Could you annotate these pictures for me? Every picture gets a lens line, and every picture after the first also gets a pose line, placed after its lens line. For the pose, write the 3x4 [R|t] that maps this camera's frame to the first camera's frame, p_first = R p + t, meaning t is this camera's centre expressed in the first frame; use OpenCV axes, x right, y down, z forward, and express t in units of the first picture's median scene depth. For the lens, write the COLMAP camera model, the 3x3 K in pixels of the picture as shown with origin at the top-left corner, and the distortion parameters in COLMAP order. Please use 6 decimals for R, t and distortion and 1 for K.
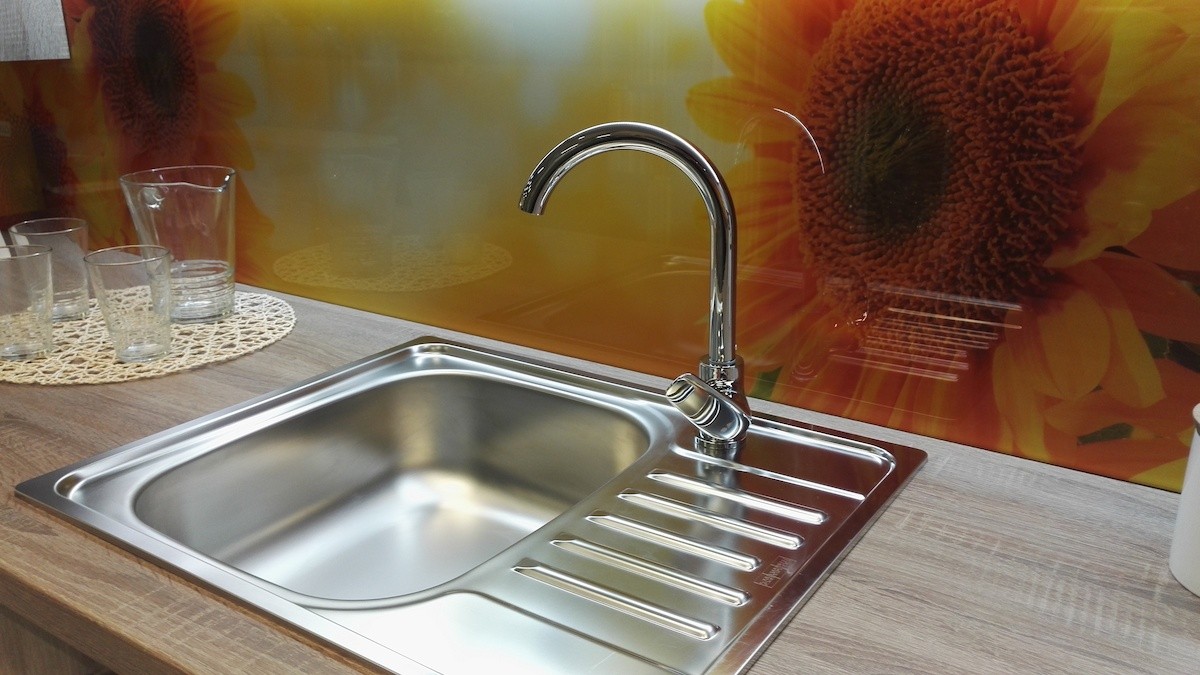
lens RADIAL K [[986.6, 0, 600.3], [0, 986.6, 335.7], [0, 0, 1]] dist [0.044066, -0.005550]
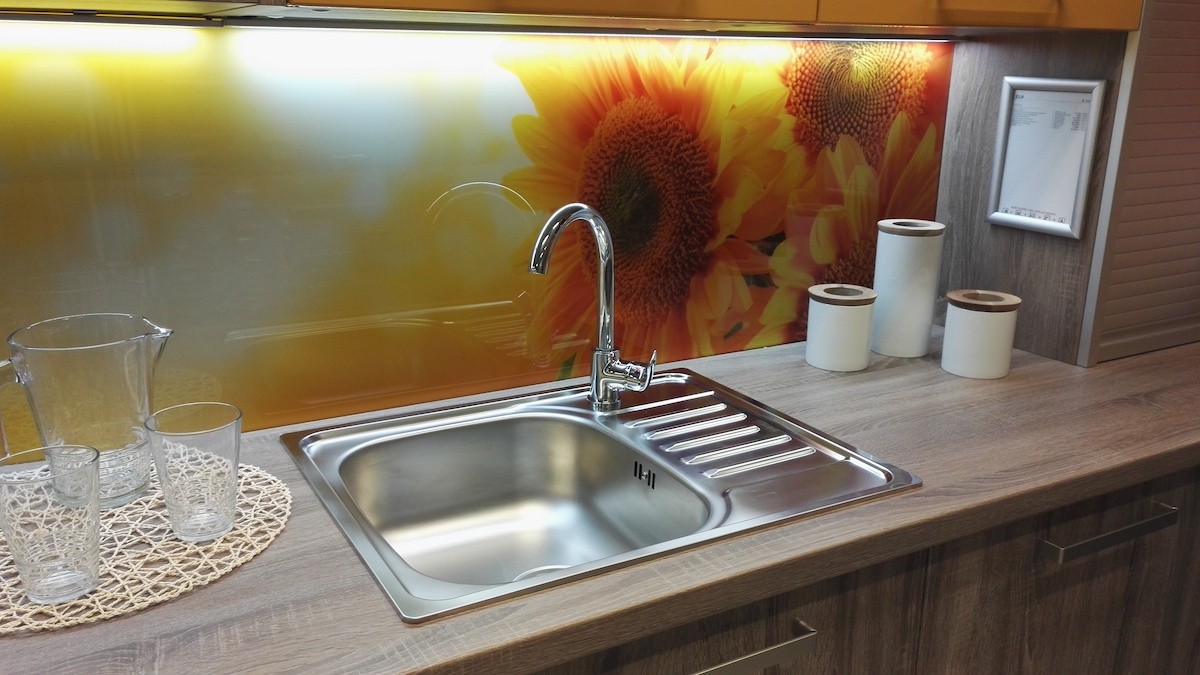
lens RADIAL K [[986.6, 0, 599.9], [0, 986.6, 338.7], [0, 0, 1]] dist [0.044066, -0.005550]
pose [[0.441460, -0.231316, 0.866952, -1.282094], [0.268474, 0.955988, 0.118362, -0.184106], [-0.856175, 0.180502, 0.484132, 0.289730]]
